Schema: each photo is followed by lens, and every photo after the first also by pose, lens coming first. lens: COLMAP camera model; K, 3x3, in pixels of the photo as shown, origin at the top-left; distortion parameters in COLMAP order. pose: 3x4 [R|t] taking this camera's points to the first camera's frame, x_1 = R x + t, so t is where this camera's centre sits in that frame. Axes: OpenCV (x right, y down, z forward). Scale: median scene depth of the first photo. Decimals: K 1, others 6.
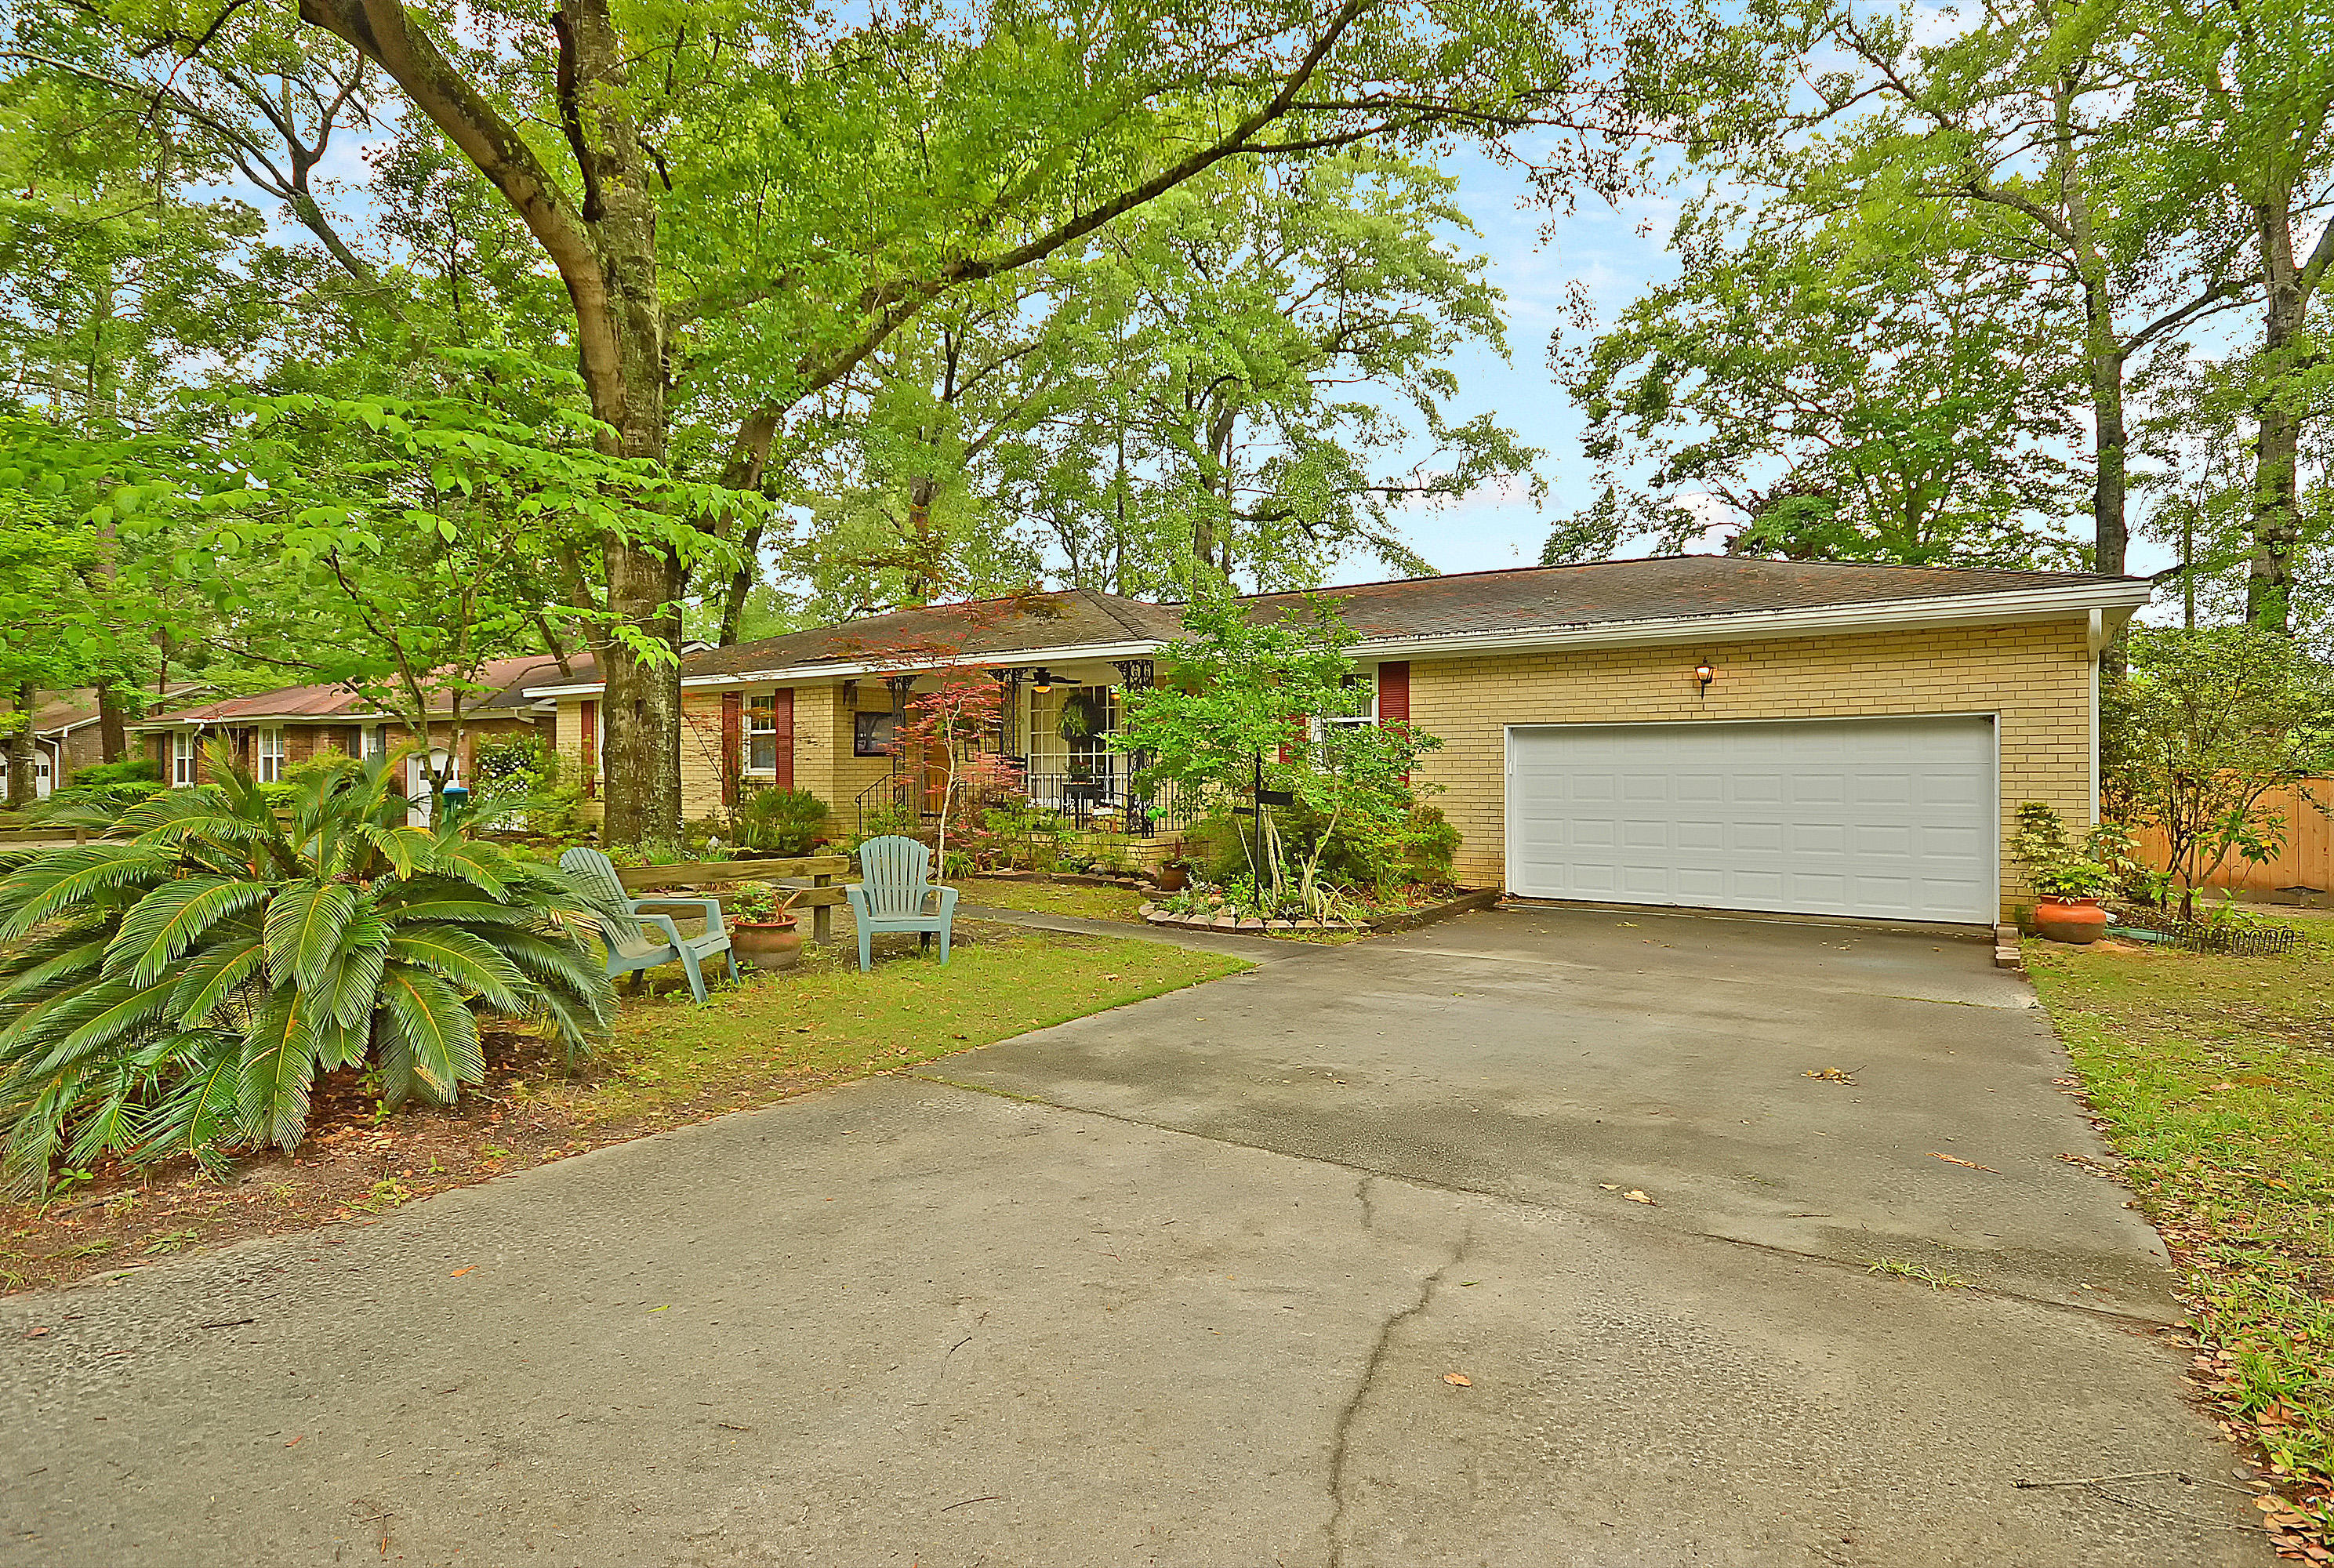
lens RADIAL K [[1226.6, 0, 1196.7], [0, 1226.6, 784.9], [0, 0, 1]] dist [0.002544, 0.000306]
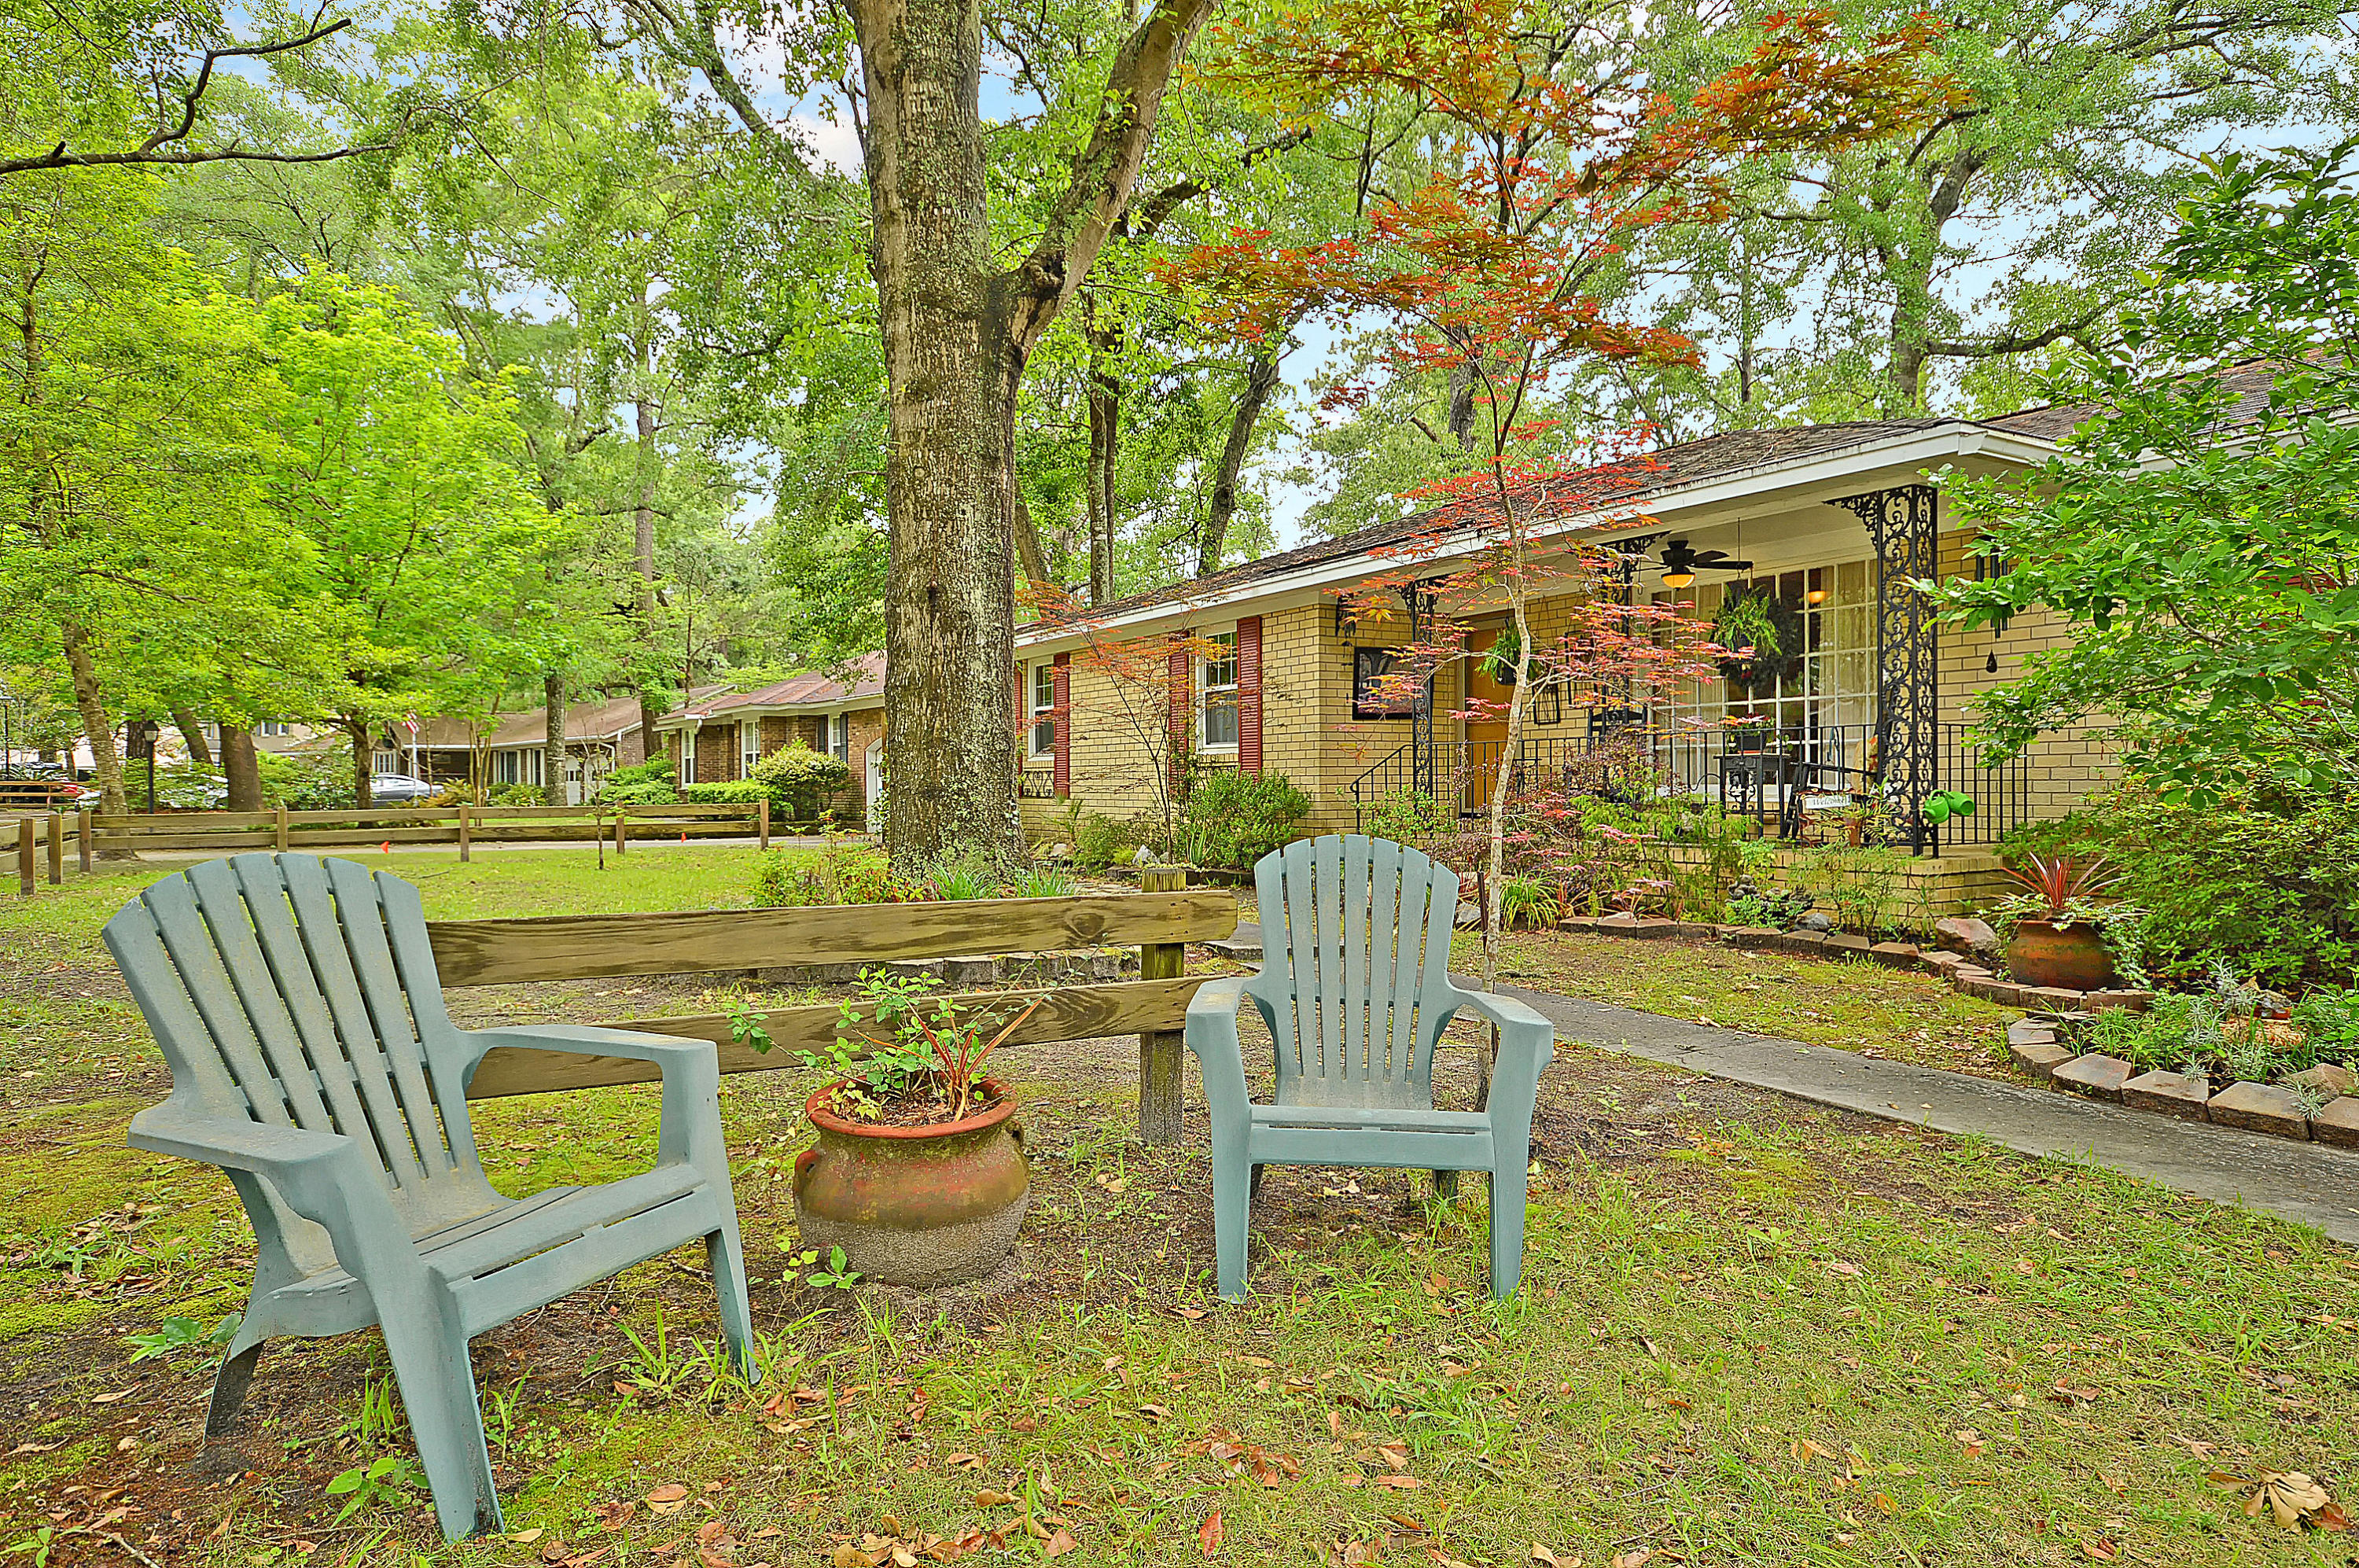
lens RADIAL K [[1443.3, 0, 1179.5], [0, 1443.3, 784.0], [0, 0, 1]] dist [0.005789, 0.001134]
pose [[0.913474, -0.004774, -0.406869, -0.074093], [0.002113, 0.999973, -0.006989, 0.016989], [0.406891, 0.005525, 0.913460, 0.353343]]
